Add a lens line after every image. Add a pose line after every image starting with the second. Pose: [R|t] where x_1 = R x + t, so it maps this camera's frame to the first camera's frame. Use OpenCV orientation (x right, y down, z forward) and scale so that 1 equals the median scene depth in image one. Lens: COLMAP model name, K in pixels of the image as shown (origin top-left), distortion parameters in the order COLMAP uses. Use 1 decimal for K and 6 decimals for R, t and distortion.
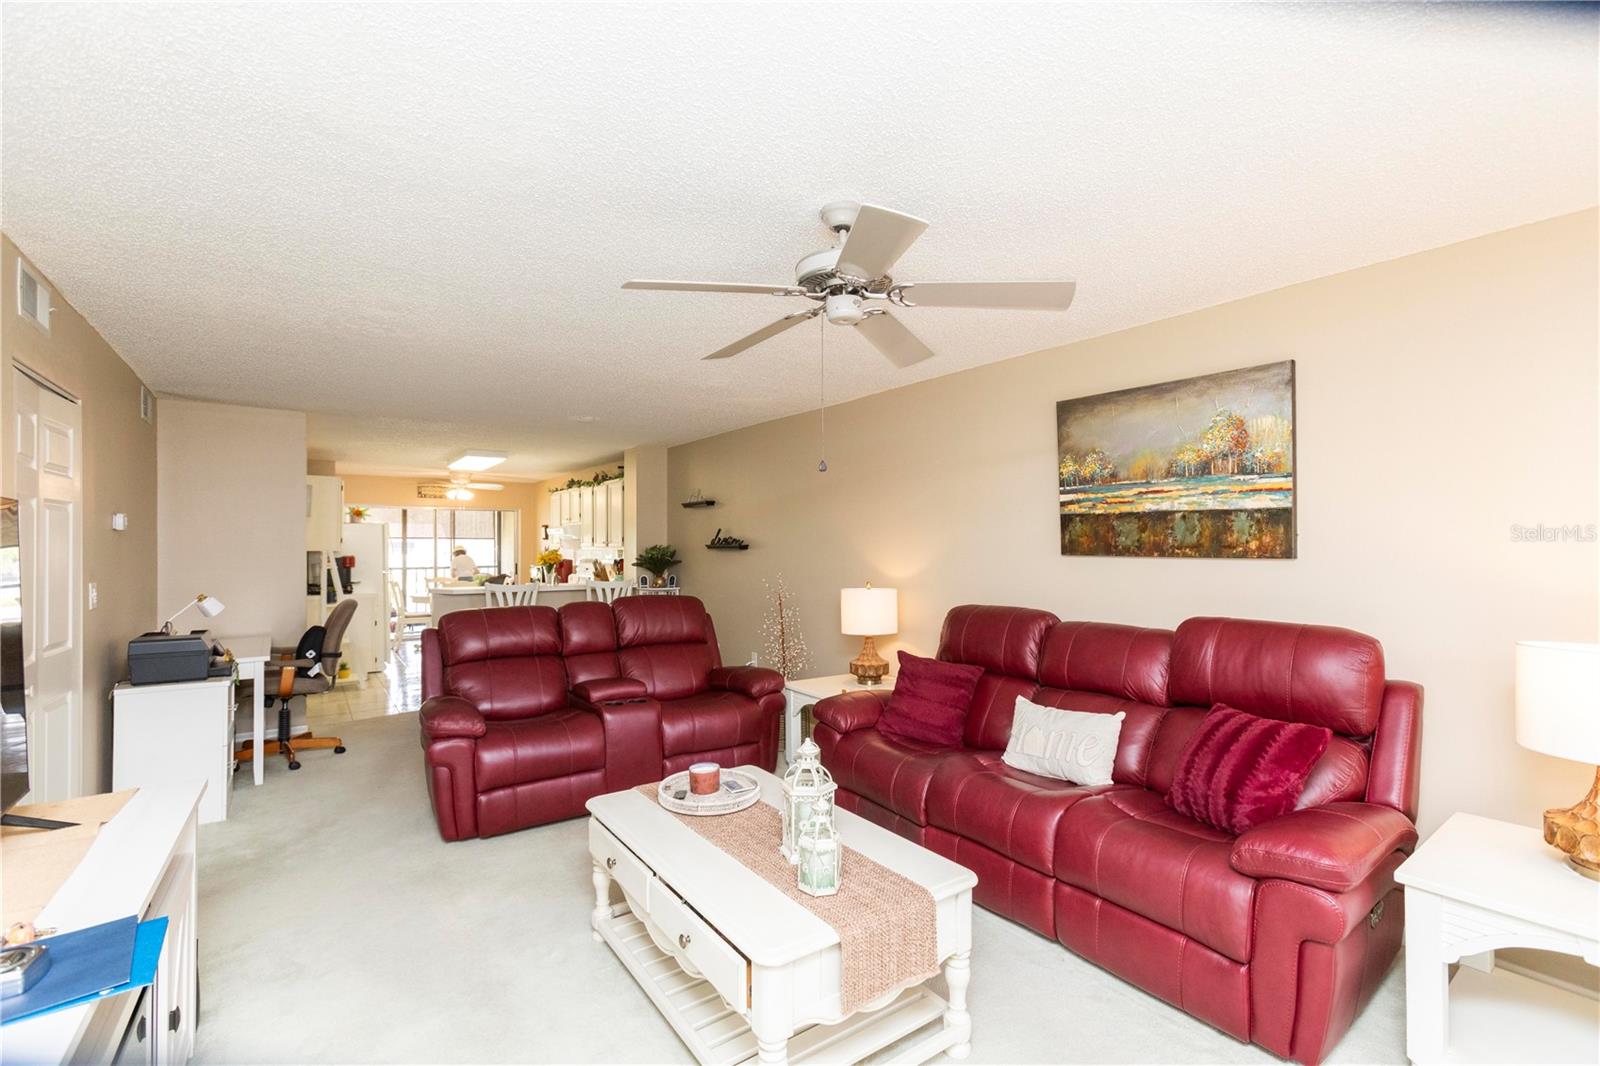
lens RADIAL K [[714.7, 0, 808.5], [0, 714.7, 539.0], [0, 0, 1]] dist [-0.001794, 0.007342]
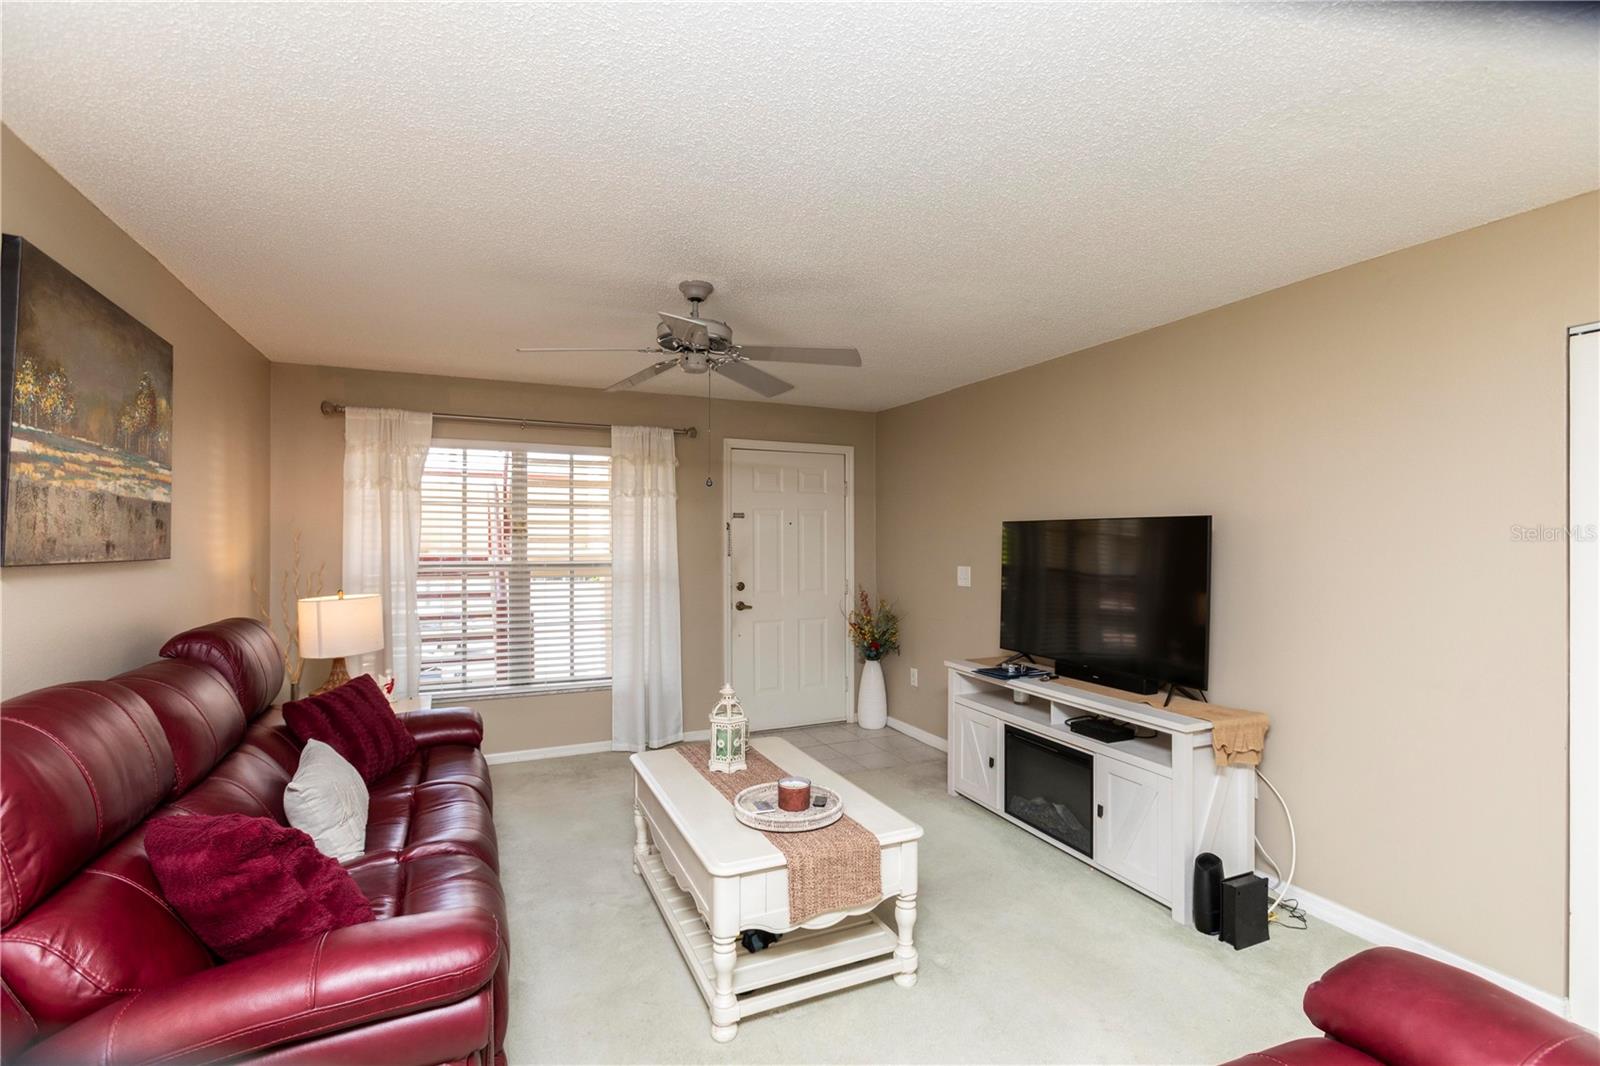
lens RADIAL K [[714.7, 0, 803.7], [0, 714.7, 539.3], [0, 0, 1]] dist [-0.001794, 0.007342]
pose [[-0.982080, 0.003537, 0.188433, -0.247937], [0.002159, 0.999969, -0.007516, 0.009232], [-0.188454, -0.006975, -0.982057, 1.410344]]
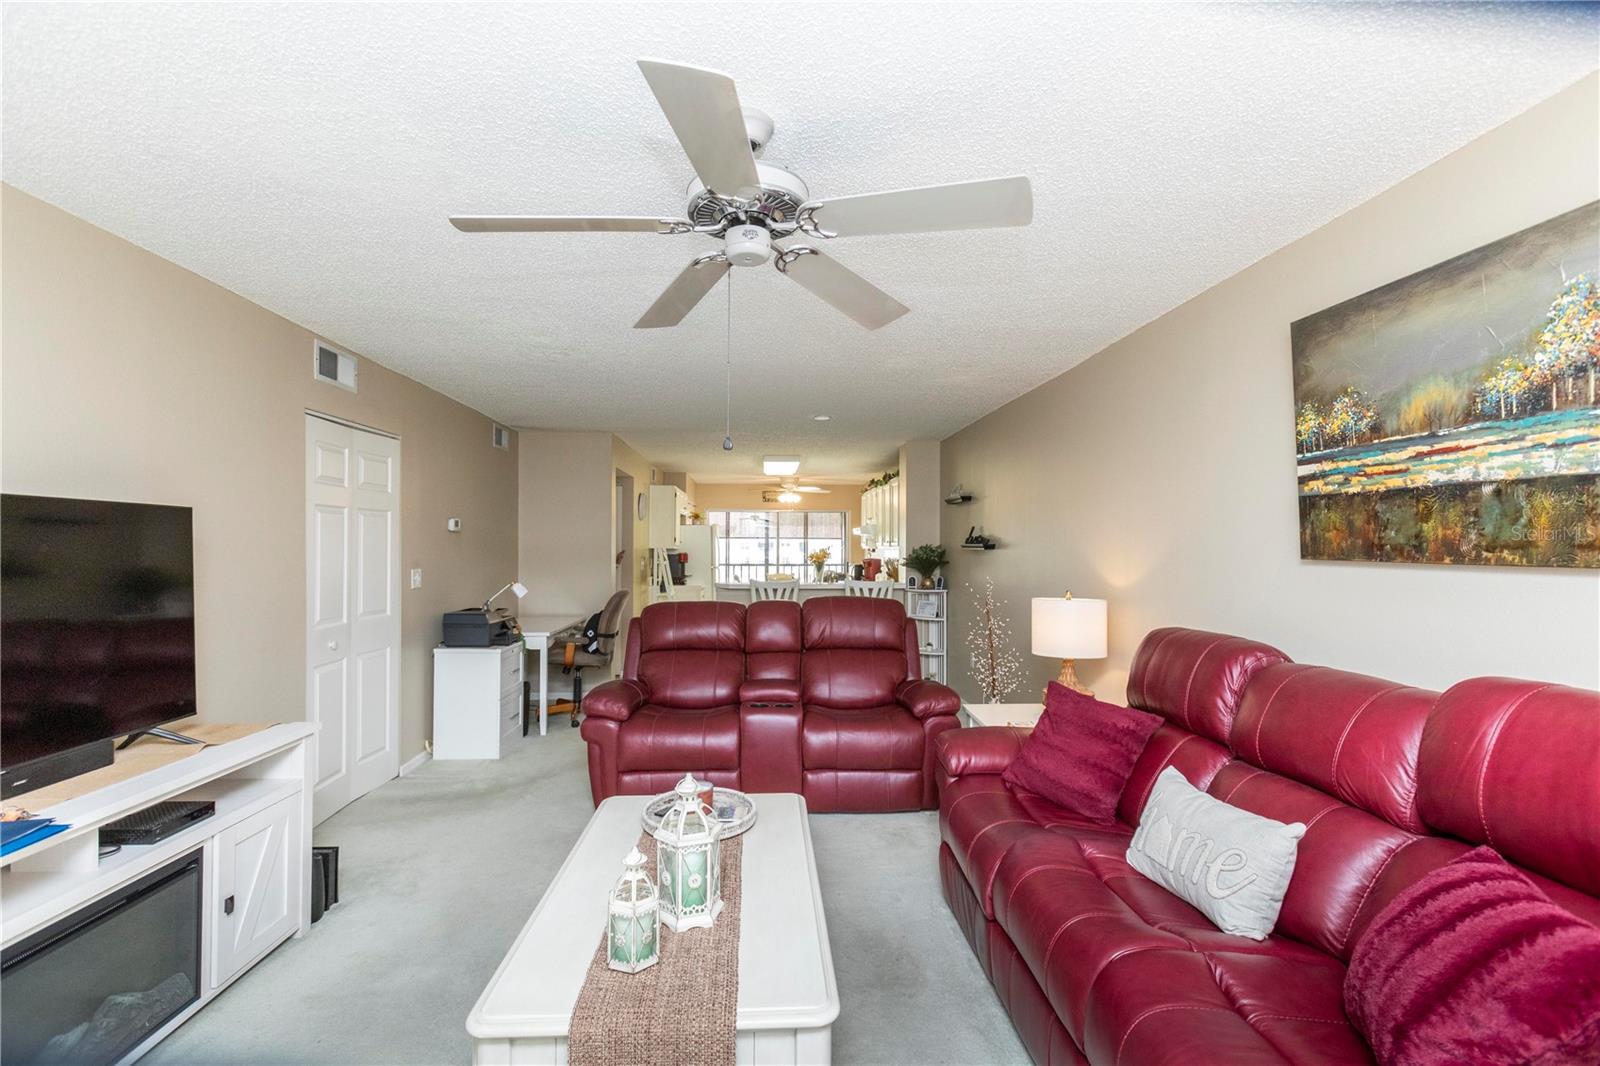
lens RADIAL K [[714.7, 0, 802.3], [0, 714.7, 543.4], [0, 0, 1]] dist [-0.001794, 0.007342]
pose [[0.848616, 0.002177, -0.529005, 0.325662], [0.000827, 0.999985, 0.005442, 0.004435], [0.529009, -0.005056, 0.848601, 0.221641]]
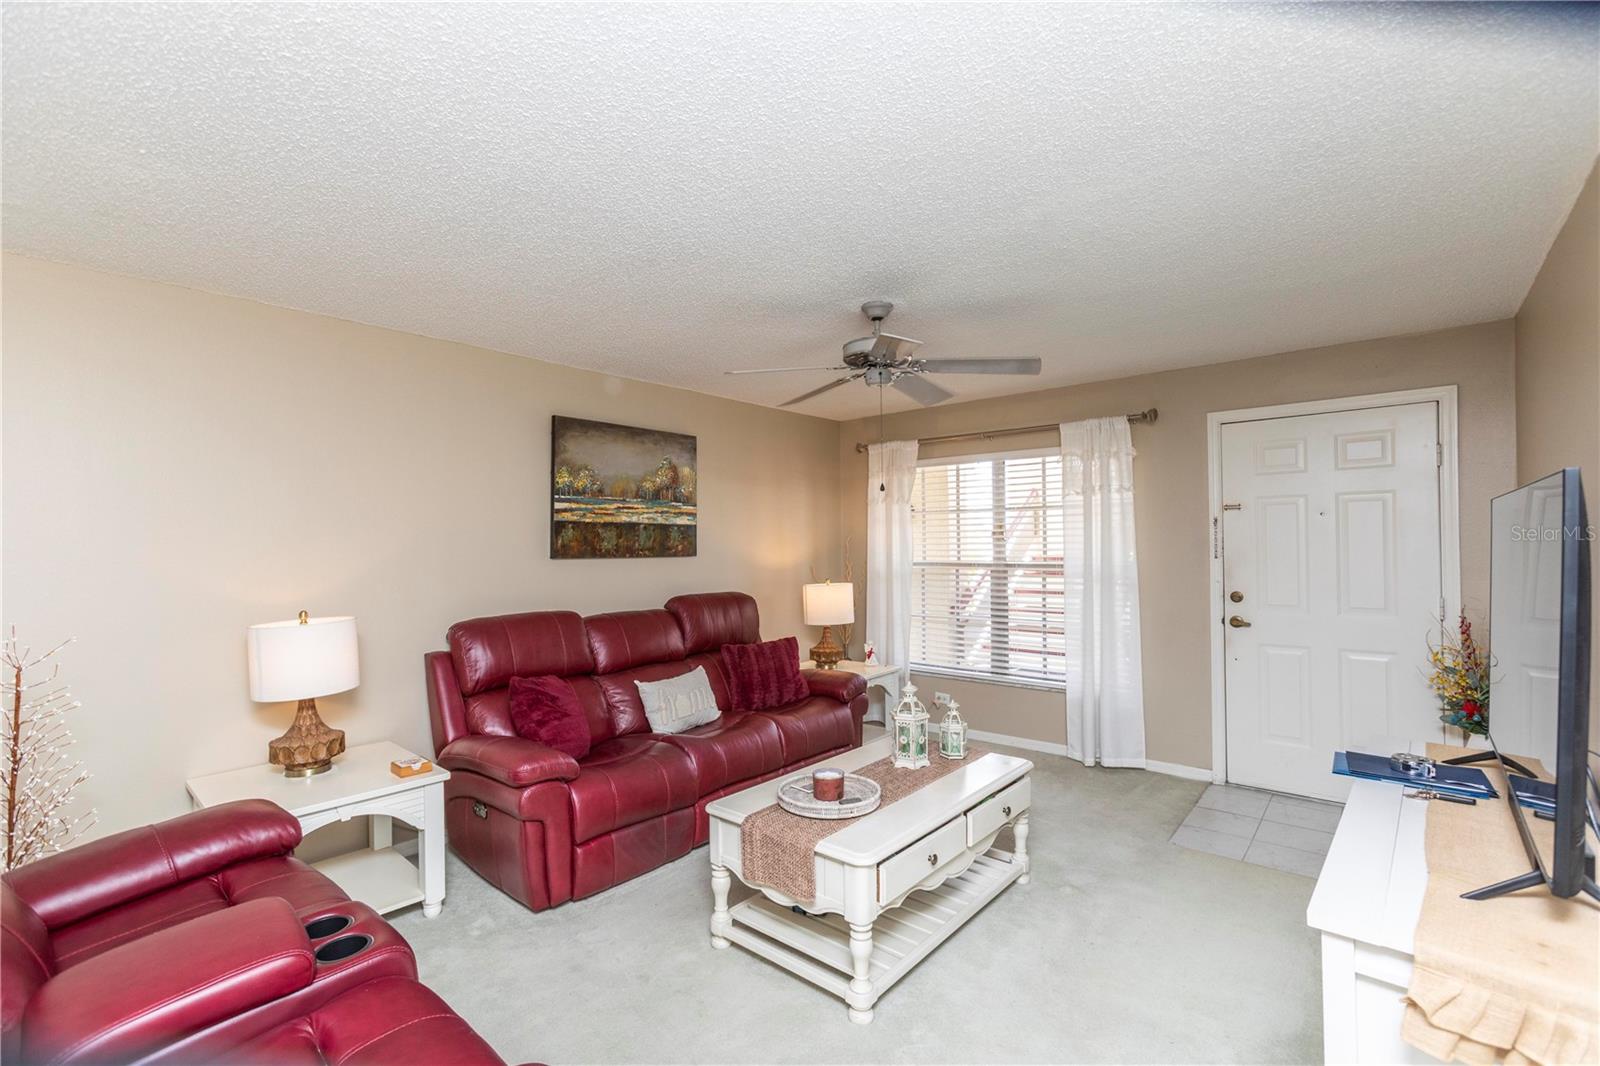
lens RADIAL K [[714.7, 0, 806.1], [0, 714.7, 541.5], [0, 0, 1]] dist [-0.001794, 0.007342]
pose [[-0.253684, 0.013546, 0.967192, -0.798576], [0.008220, 0.999896, -0.011848, 0.012808], [-0.967252, 0.004945, -0.253769, 0.941045]]
